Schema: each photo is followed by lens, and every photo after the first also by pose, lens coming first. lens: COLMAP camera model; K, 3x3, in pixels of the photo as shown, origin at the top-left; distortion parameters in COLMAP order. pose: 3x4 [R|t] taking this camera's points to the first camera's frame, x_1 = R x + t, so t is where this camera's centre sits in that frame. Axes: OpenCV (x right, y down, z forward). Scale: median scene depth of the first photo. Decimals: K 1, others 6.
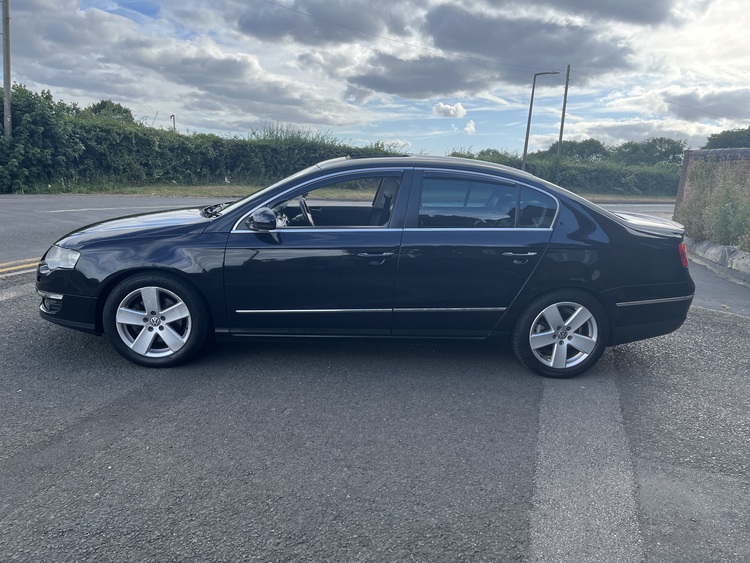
lens RADIAL K [[568.2, 0, 374.9], [0, 568.2, 281.5], [0, 0, 1]] dist [0.017073, -0.003618]
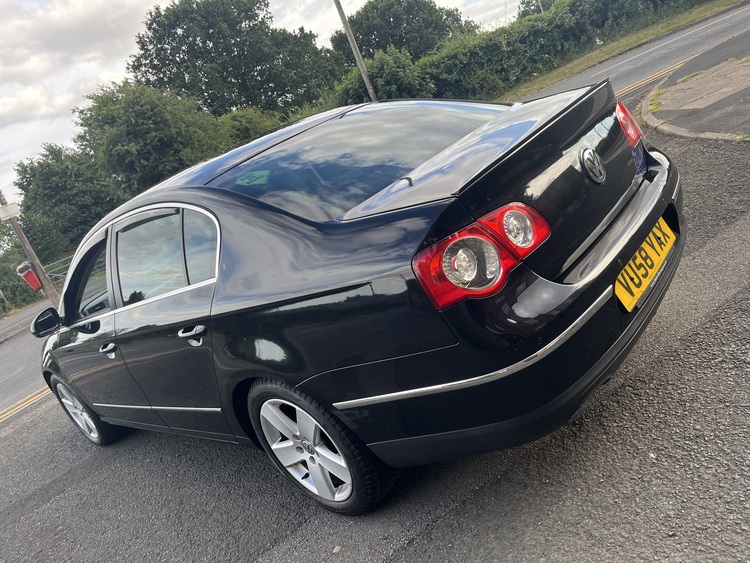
lens RADIAL K [[568.2, 0, 375.1], [0, 568.2, 281.9], [0, 0, 1]] dist [0.017073, -0.003618]
pose [[0.602161, -0.110366, -0.790709, 0.181533], [0.295996, 0.950679, 0.092720, -0.020454], [0.741477, -0.289879, 0.605129, 0.167406]]
